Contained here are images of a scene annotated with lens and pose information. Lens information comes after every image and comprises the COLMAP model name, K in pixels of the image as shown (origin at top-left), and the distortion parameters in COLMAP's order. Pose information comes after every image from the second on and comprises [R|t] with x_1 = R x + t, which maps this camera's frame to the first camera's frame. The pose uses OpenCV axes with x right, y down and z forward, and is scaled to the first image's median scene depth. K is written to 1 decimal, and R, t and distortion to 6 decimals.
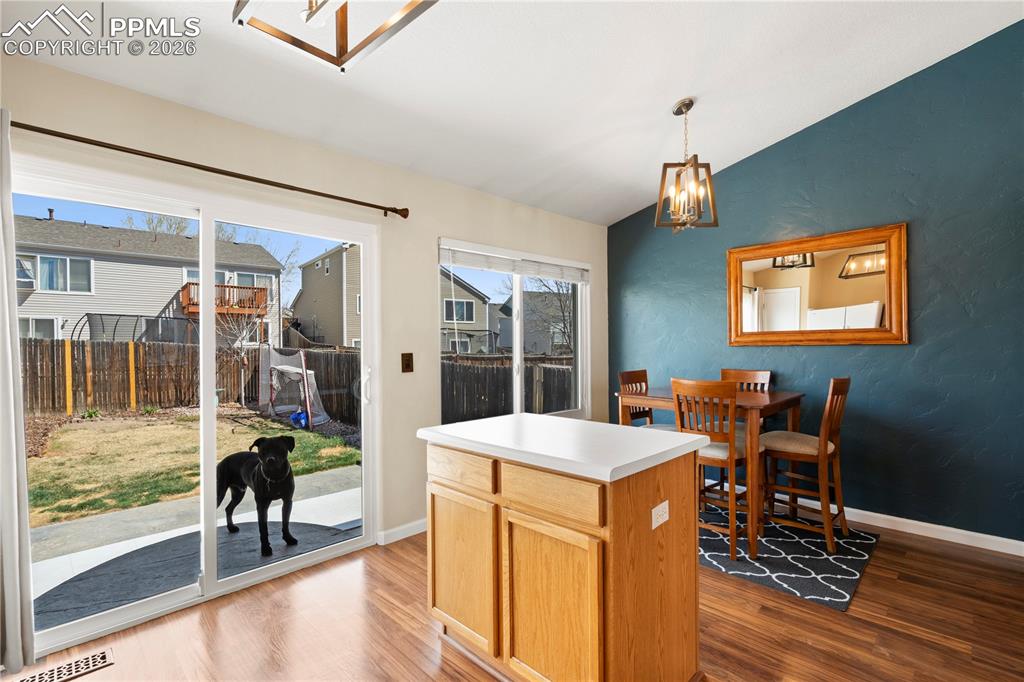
lens RADIAL K [[467.2, 0, 512.7], [0, 467.2, 343.4], [0, 0, 1]] dist [-0.002843, 0.000360]
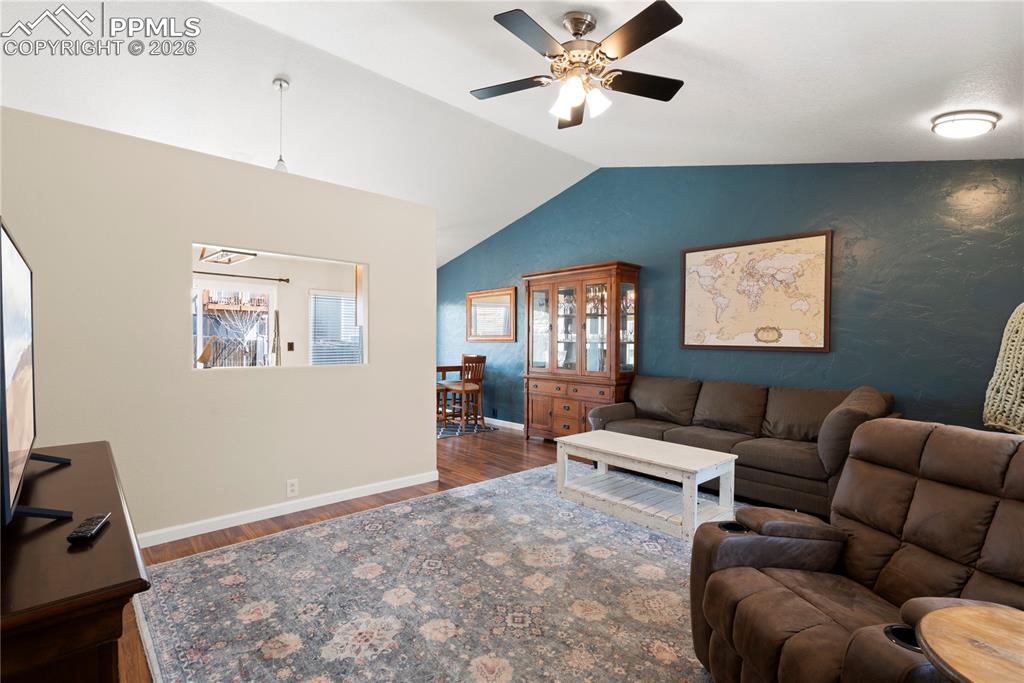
lens RADIAL K [[467.2, 0, 512.7], [0, 467.2, 343.9], [0, 0, 1]] dist [-0.002843, 0.000360]
pose [[0.999236, 0.017731, -0.034834, 0.264681], [-0.017473, 0.999818, 0.007692, -0.002078], [0.034964, -0.007077, 0.999363, -0.345741]]
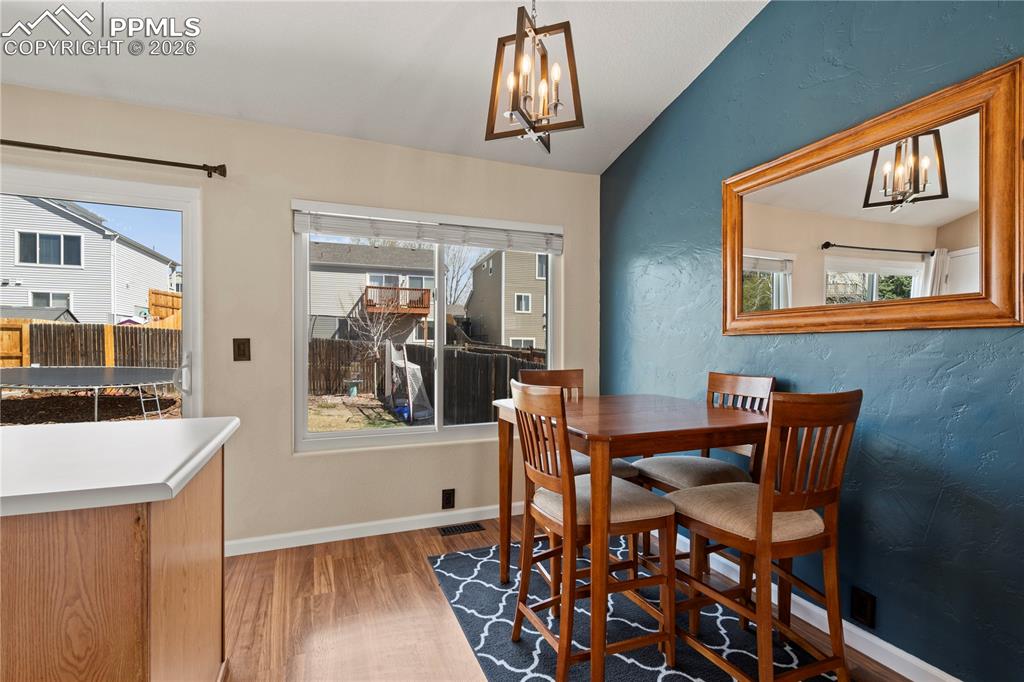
lens RADIAL K [[482.0, 0, 512.4], [0, 482.0, 347.1], [0, 0, 1]] dist [-0.000120, 0.000077]
pose [[0.924857, 0.014443, -0.380040, 0.162818], [-0.012129, 0.999890, 0.008482, 0.006914], [0.380121, -0.003235, 0.924931, 0.110183]]
